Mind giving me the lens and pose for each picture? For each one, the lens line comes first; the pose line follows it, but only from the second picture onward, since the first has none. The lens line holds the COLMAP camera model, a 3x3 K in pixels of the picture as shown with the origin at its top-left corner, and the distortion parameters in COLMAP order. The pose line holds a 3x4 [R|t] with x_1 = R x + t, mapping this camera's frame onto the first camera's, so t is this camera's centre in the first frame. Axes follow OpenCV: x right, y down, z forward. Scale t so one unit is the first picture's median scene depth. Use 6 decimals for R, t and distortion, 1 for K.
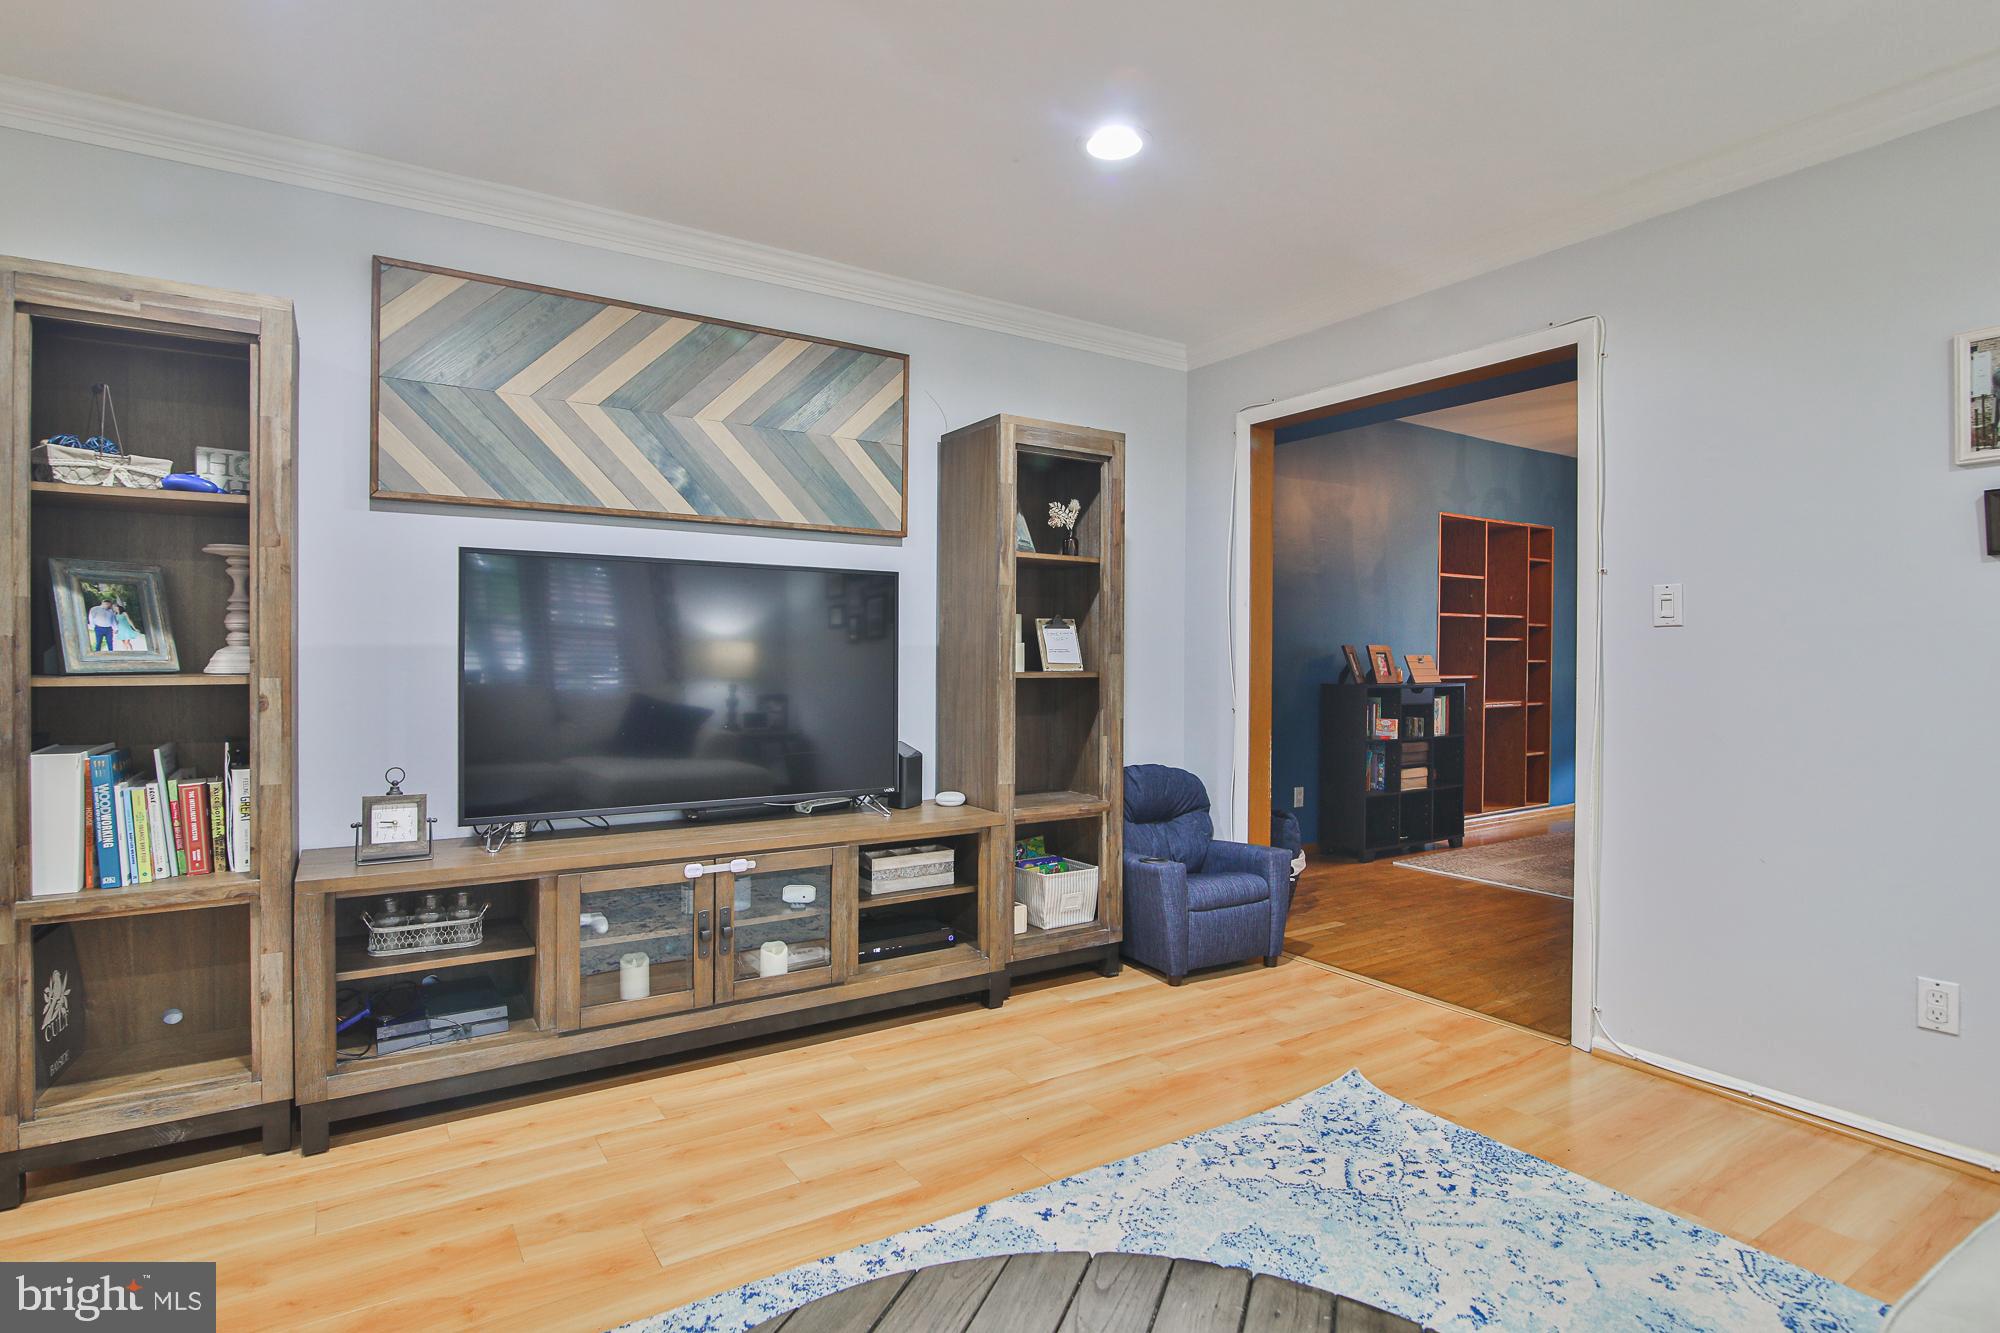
lens RADIAL K [[962.6, 0, 1012.3], [0, 962.6, 664.1], [0, 0, 1]] dist [-0.015771, 0.000144]
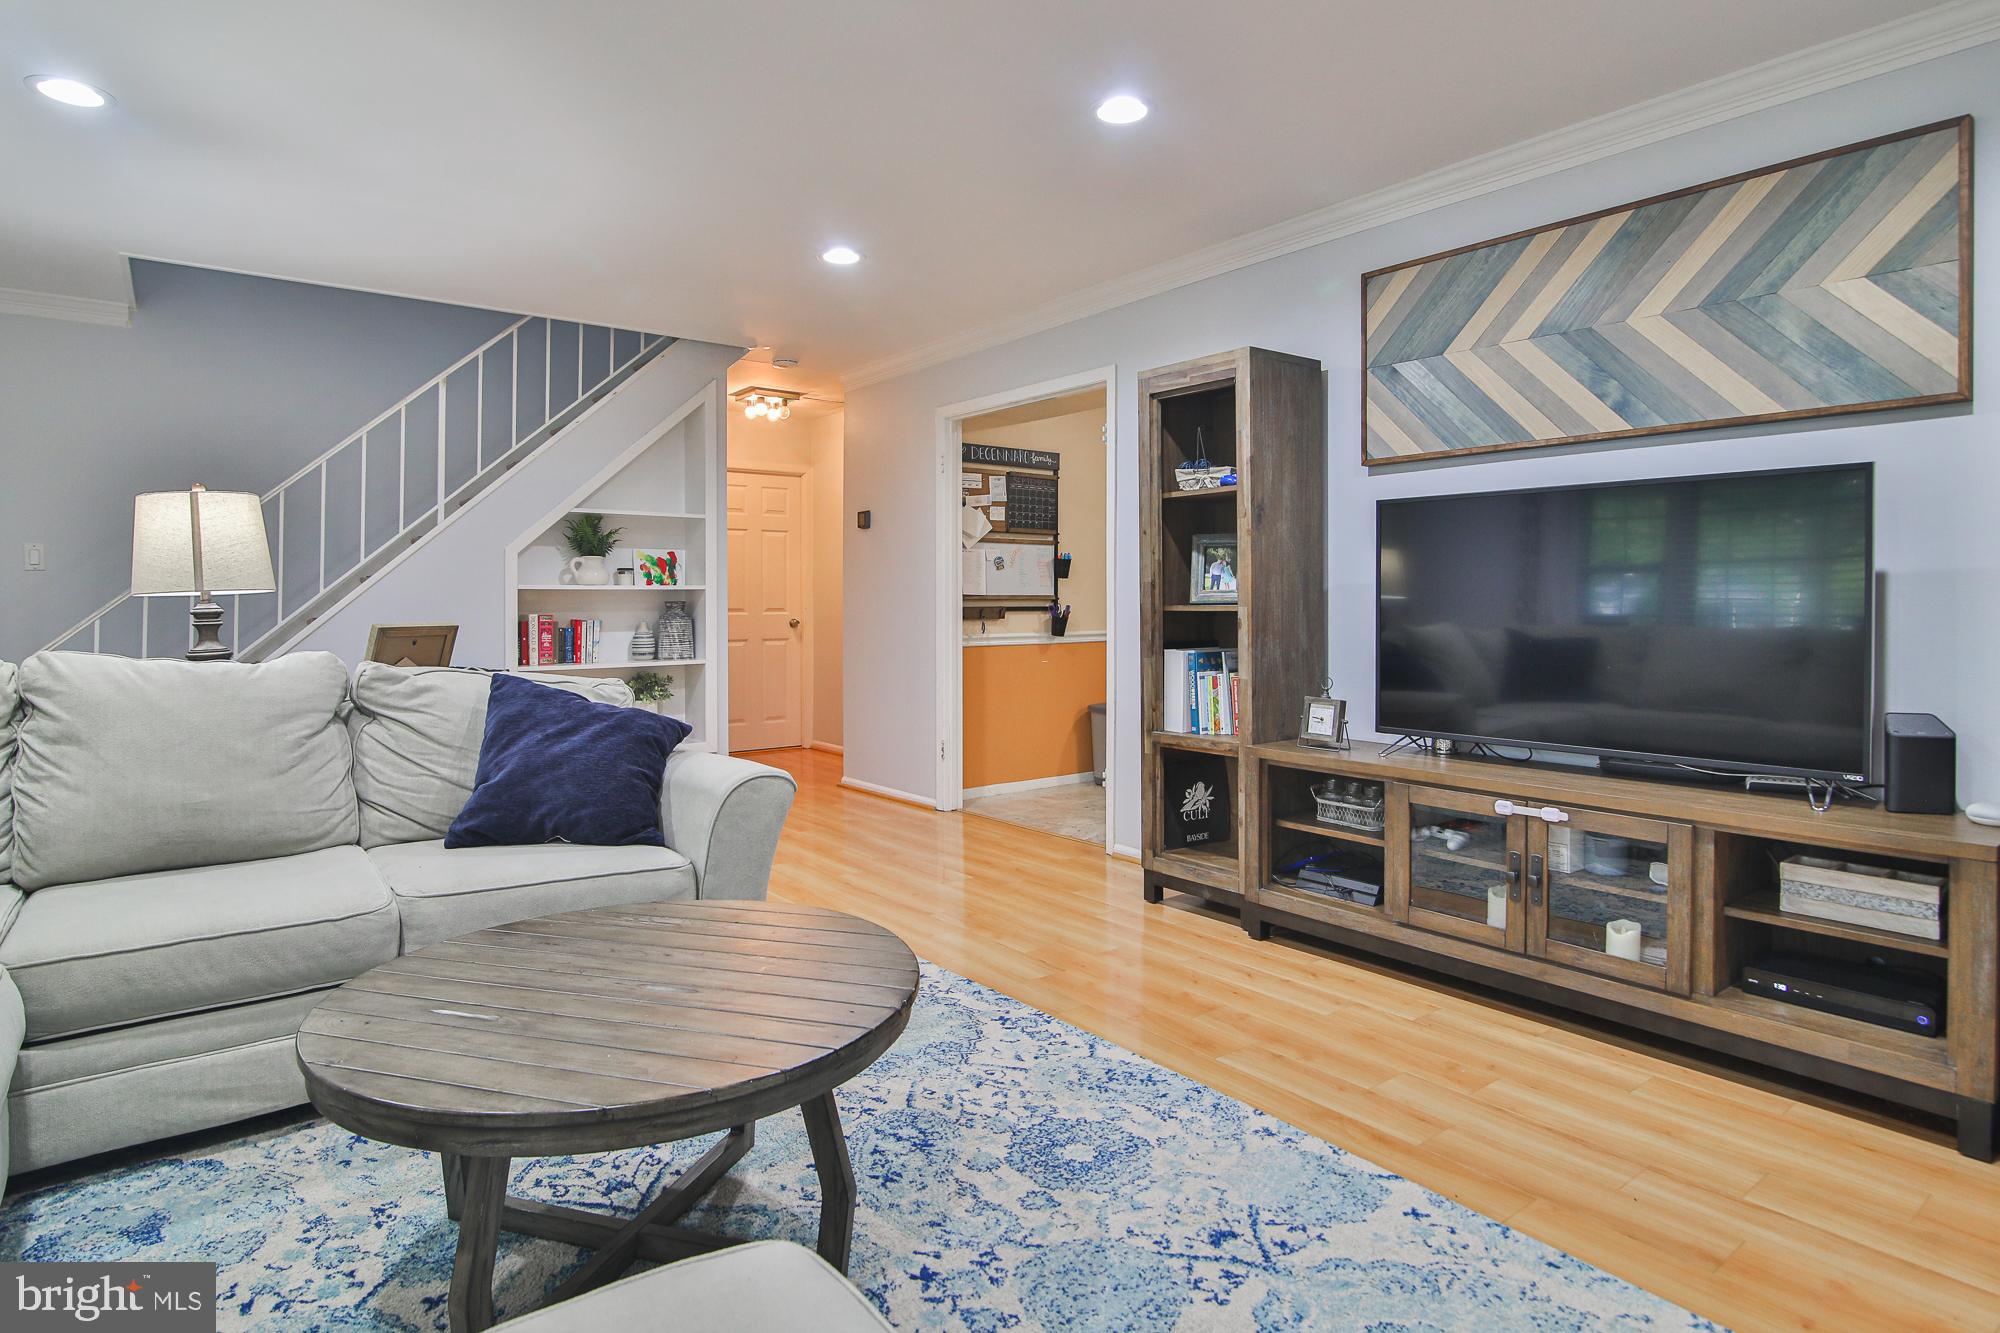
lens RADIAL K [[1103.0, 0, 1008.1], [0, 1103.0, 614.8], [0, 0, 1]] dist [-0.000559, -0.000532]
pose [[0.107176, 0.010804, -0.994181, 0.698816], [-0.003955, 0.999938, 0.010441, 0.008355], [0.994232, 0.002813, 0.107212, 0.359028]]
